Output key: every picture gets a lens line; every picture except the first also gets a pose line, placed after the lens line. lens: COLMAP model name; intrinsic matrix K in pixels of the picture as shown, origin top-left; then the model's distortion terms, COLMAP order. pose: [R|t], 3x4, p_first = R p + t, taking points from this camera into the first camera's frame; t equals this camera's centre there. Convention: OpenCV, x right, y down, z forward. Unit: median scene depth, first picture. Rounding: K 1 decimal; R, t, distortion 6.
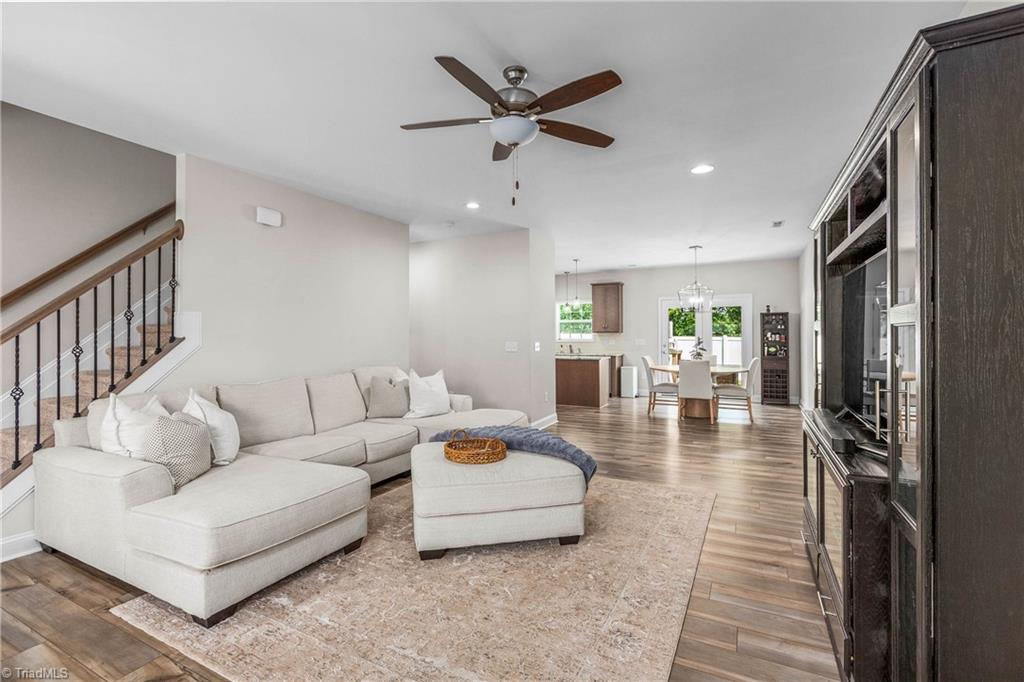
lens RADIAL K [[463.5, 0, 506.5], [0, 463.5, 338.9], [0, 0, 1]] dist [-0.000798, 0.000344]
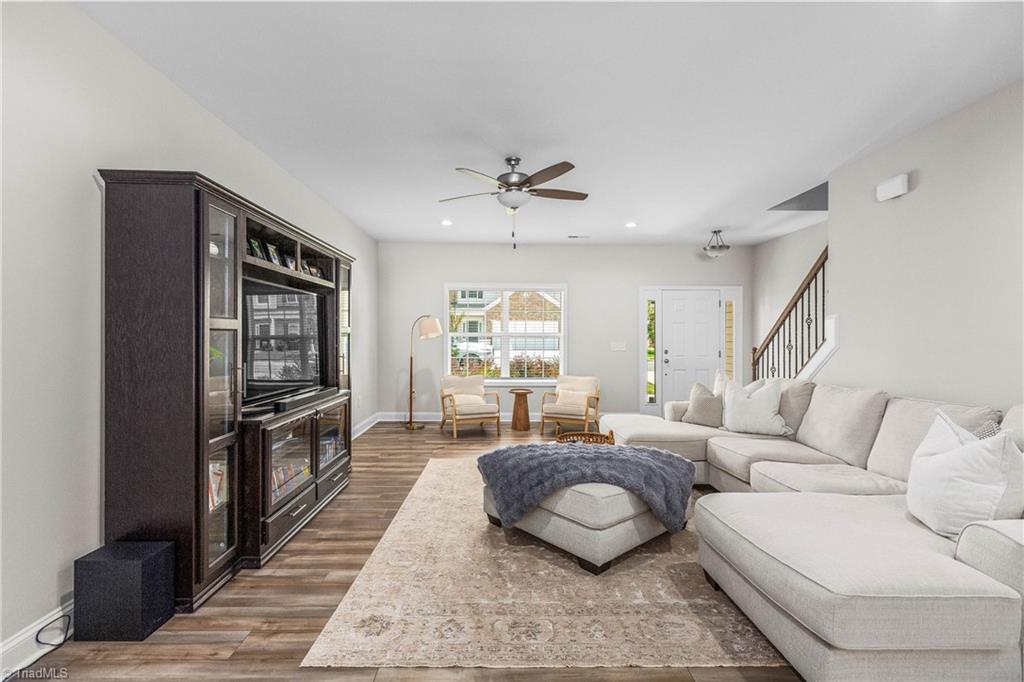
lens RADIAL K [[463.5, 0, 508.9], [0, 463.5, 342.6], [0, 0, 1]] dist [-0.000798, 0.000344]
pose [[-0.879618, 0.008653, -0.475601, 0.657687], [0.009530, 0.999954, 0.000567, -0.018428], [0.475585, -0.004033, -0.879661, 2.110541]]
